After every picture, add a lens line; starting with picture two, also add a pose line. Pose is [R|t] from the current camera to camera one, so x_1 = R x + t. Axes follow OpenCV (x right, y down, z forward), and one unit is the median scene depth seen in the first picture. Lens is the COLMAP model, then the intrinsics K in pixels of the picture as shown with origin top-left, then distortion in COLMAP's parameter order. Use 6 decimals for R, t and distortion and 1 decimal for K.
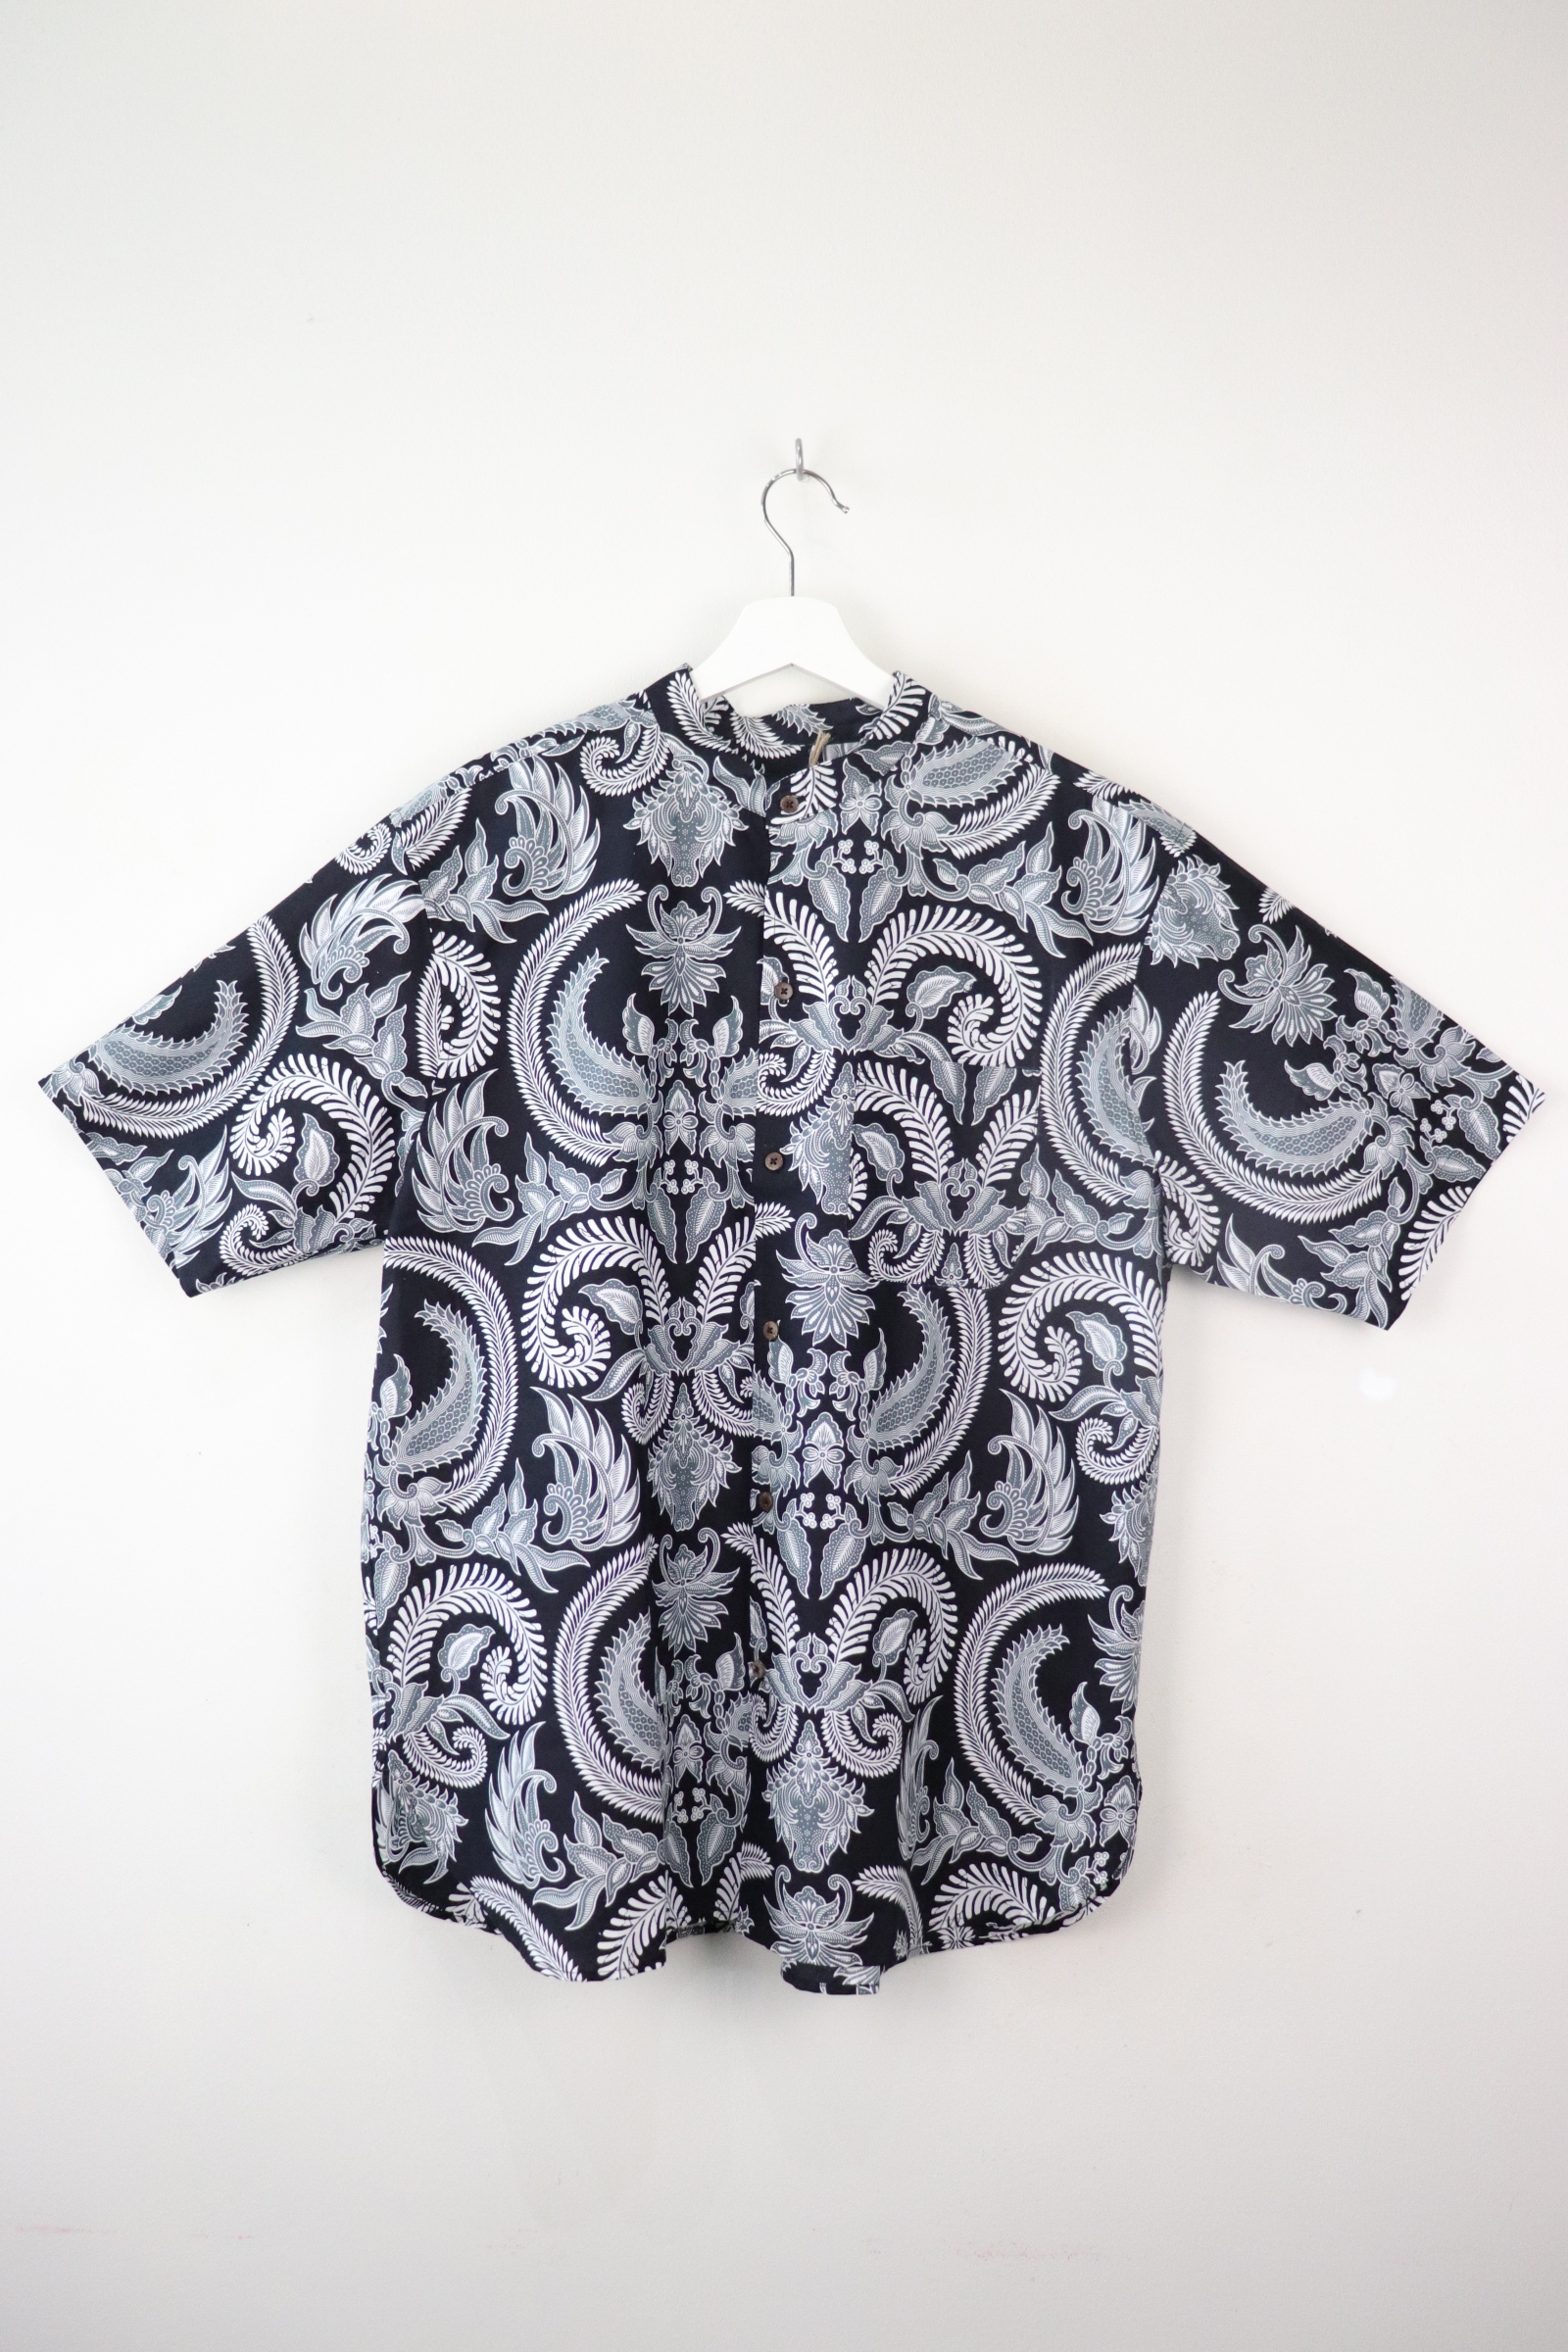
lens RADIAL K [[2169.9, 0, 794.0], [0, 2169.9, 1165.5], [0, 0, 1]] dist [-0.144719, 0.087693]
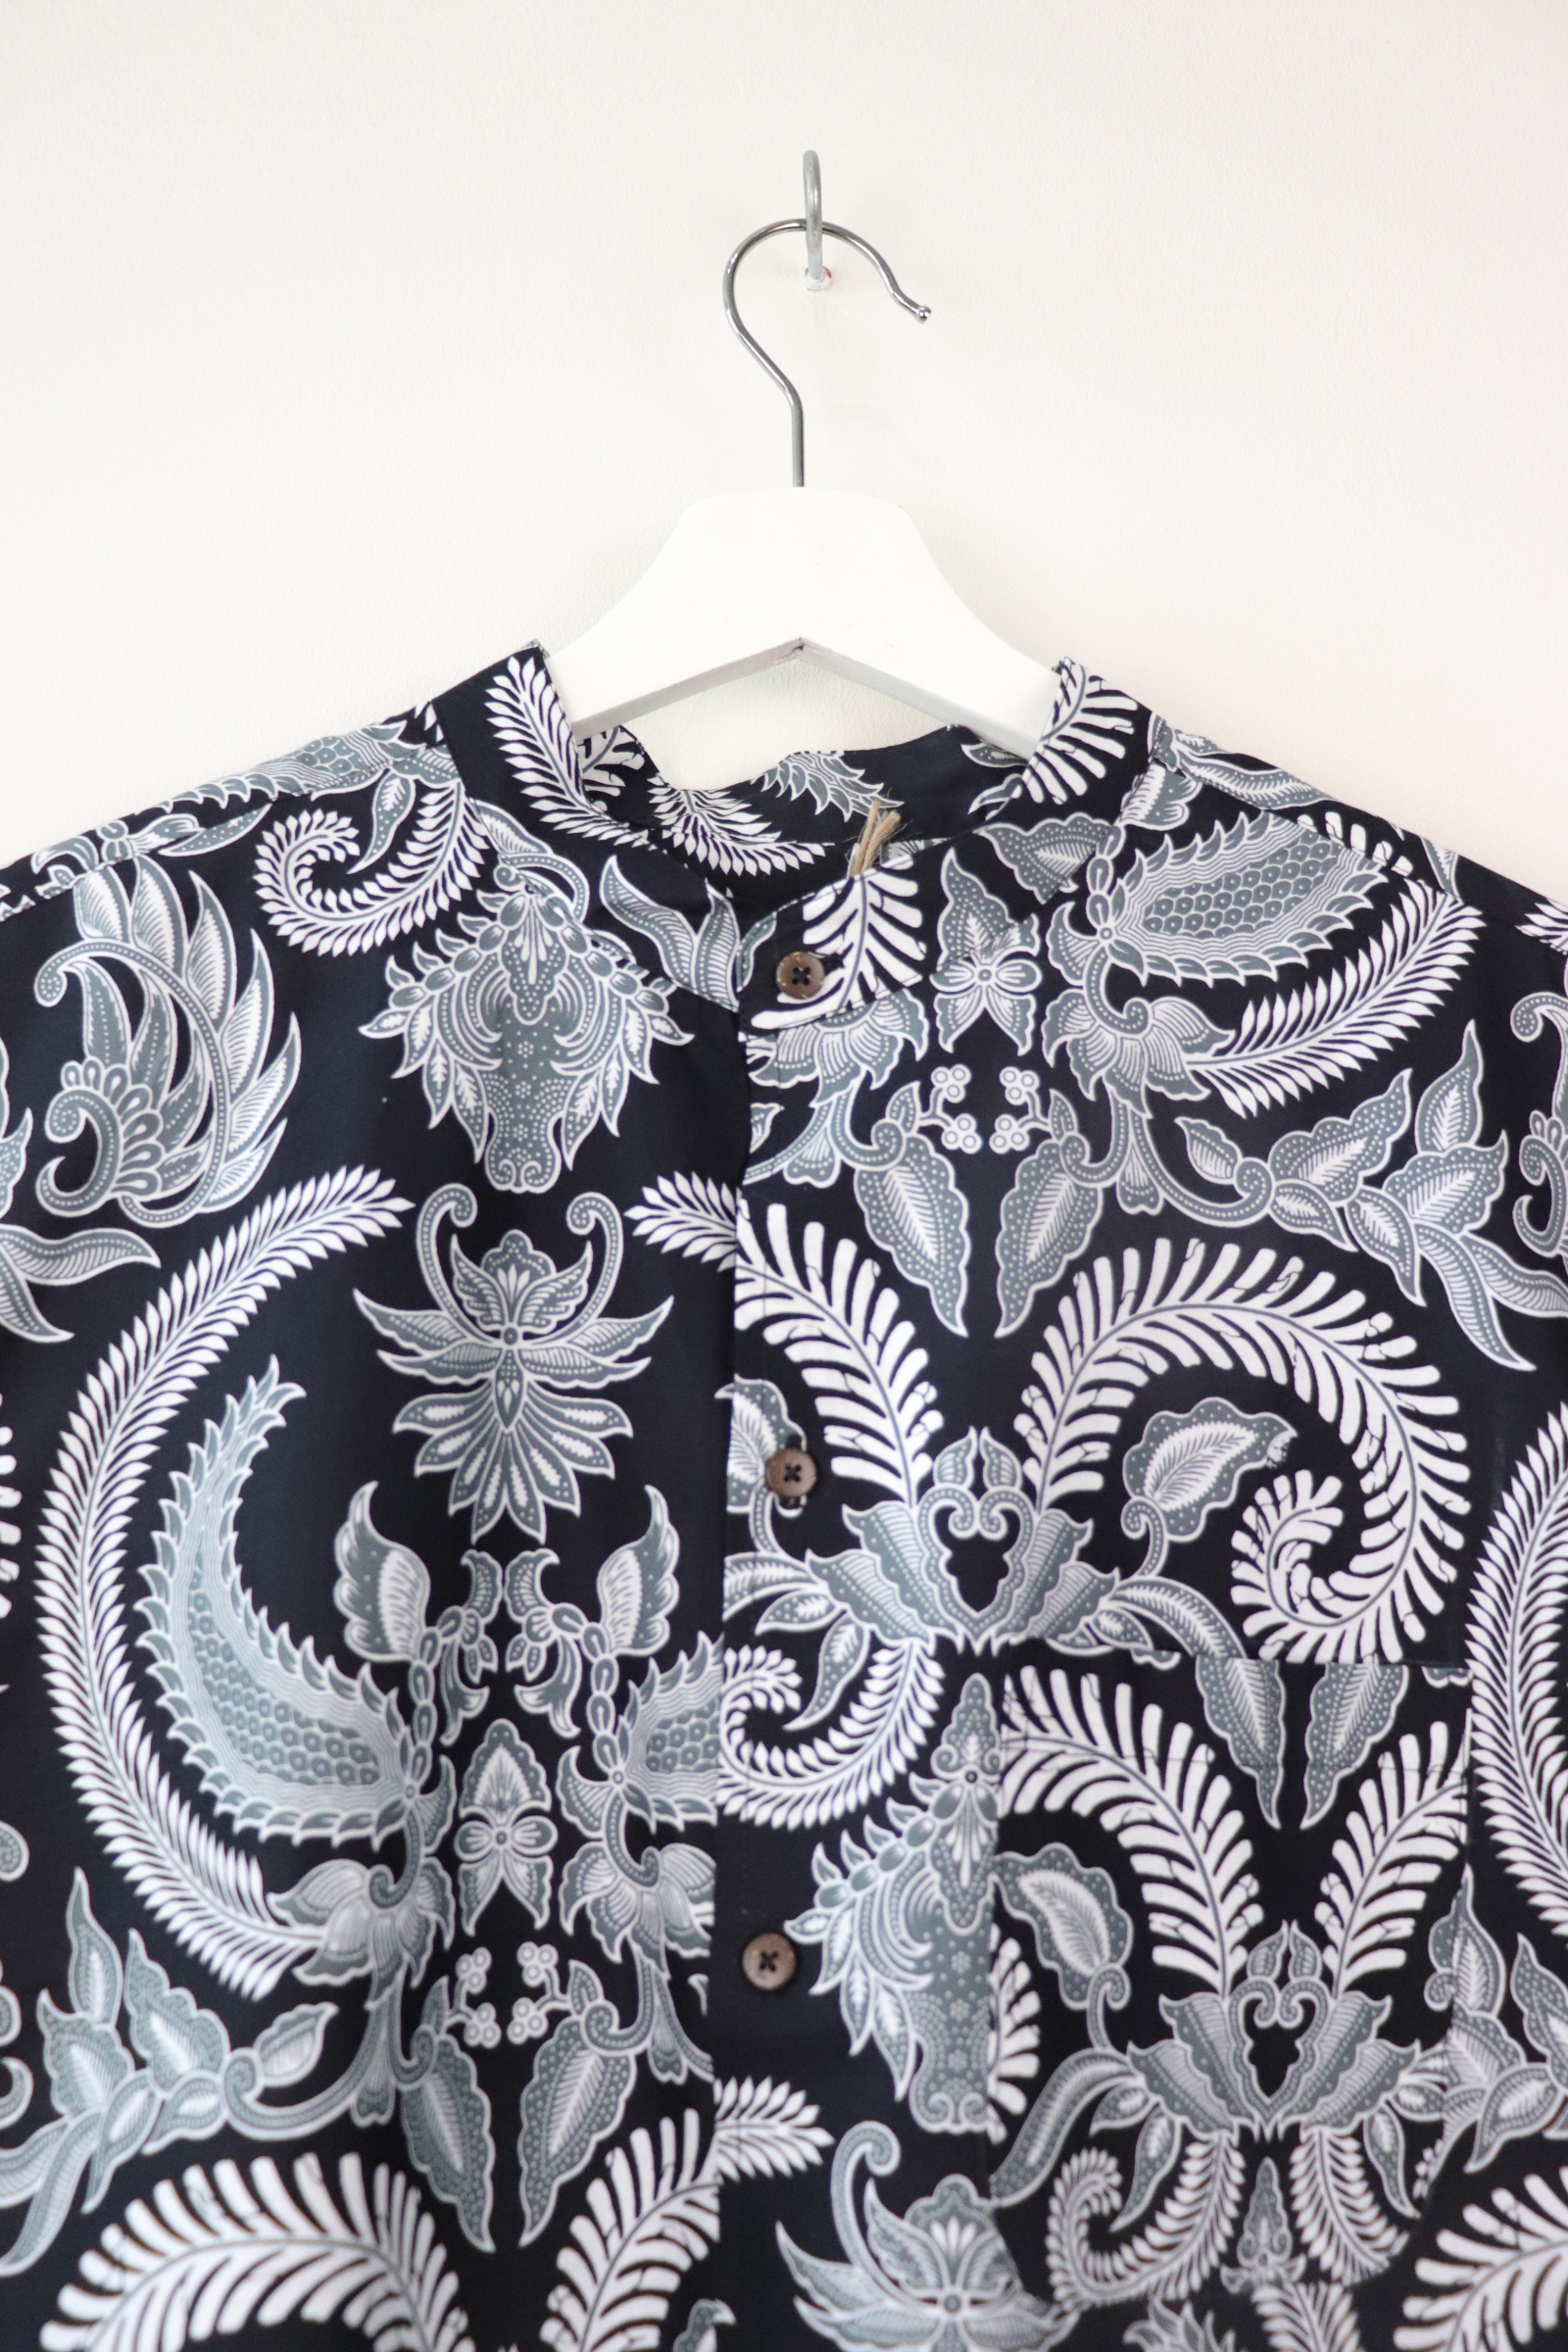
lens RADIAL K [[2169.9, 0, 773.1], [0, 2169.9, 1152.6], [0, 0, 1]] dist [-0.144719, 0.087693]
pose [[0.999852, -0.005504, 0.016299, -0.013321], [0.008624, 0.980154, -0.198052, -0.060968], [-0.014885, 0.198163, 0.980056, 0.631100]]
